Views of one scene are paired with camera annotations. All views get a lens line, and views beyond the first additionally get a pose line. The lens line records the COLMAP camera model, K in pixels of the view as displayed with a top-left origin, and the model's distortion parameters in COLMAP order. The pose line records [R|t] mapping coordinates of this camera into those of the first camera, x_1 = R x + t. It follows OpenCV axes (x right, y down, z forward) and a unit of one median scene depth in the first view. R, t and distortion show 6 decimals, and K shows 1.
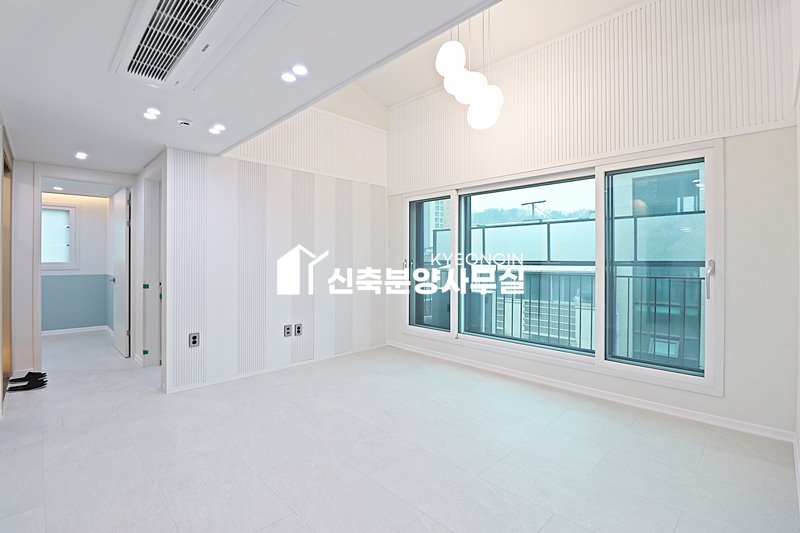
lens RADIAL K [[369.5, 0, 405.2], [0, 369.5, 263.5], [0, 0, 1]] dist [-0.004011, -0.008833]
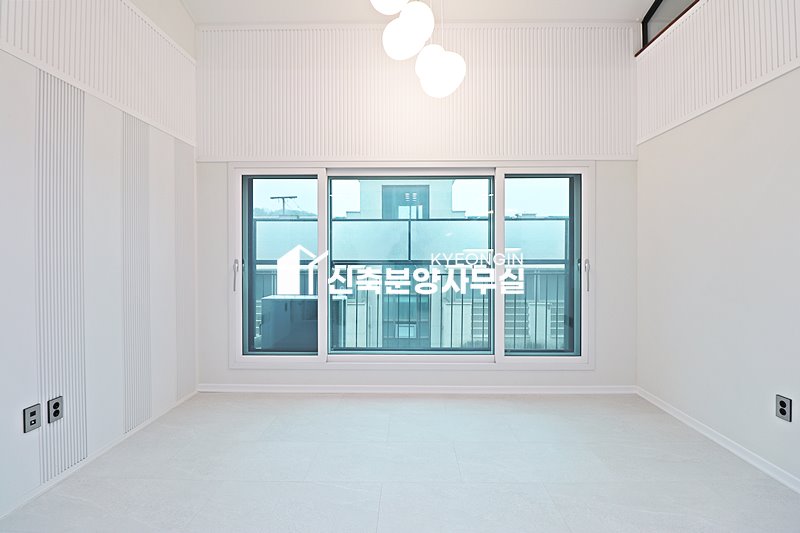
lens RADIAL K [[369.5, 0, 426.7], [0, 369.5, 259.8], [0, 0, 1]] dist [-0.004011, -0.008833]
pose [[0.713065, -0.007538, 0.701058, -0.250075], [0.009945, 0.999950, 0.000636, -0.007103], [-0.701028, 0.006519, 0.713104, 0.303344]]
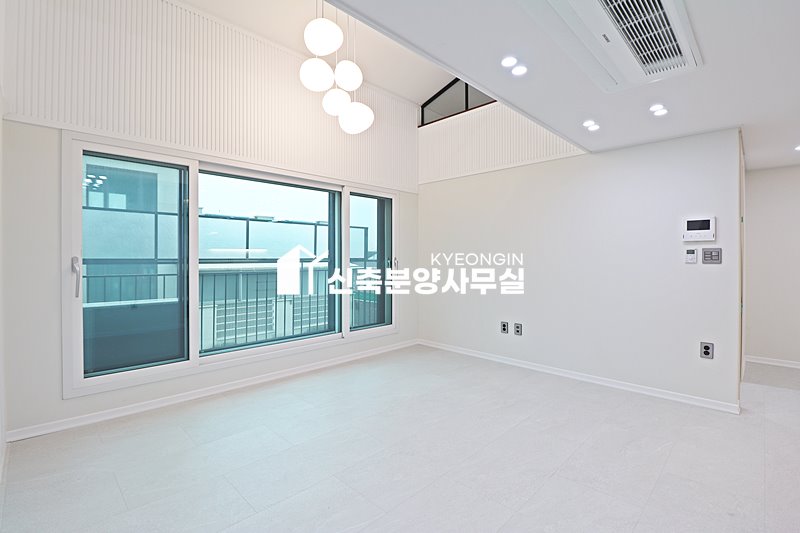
lens RADIAL K [[369.5, 0, 401.6], [0, 369.5, 268.6], [0, 0, 1]] dist [-0.004011, -0.008833]
pose [[-0.017473, -0.031358, 0.999355, -0.588201], [0.009575, 0.999457, 0.031528, -0.007418], [-0.999801, 0.010120, -0.017163, 0.604822]]
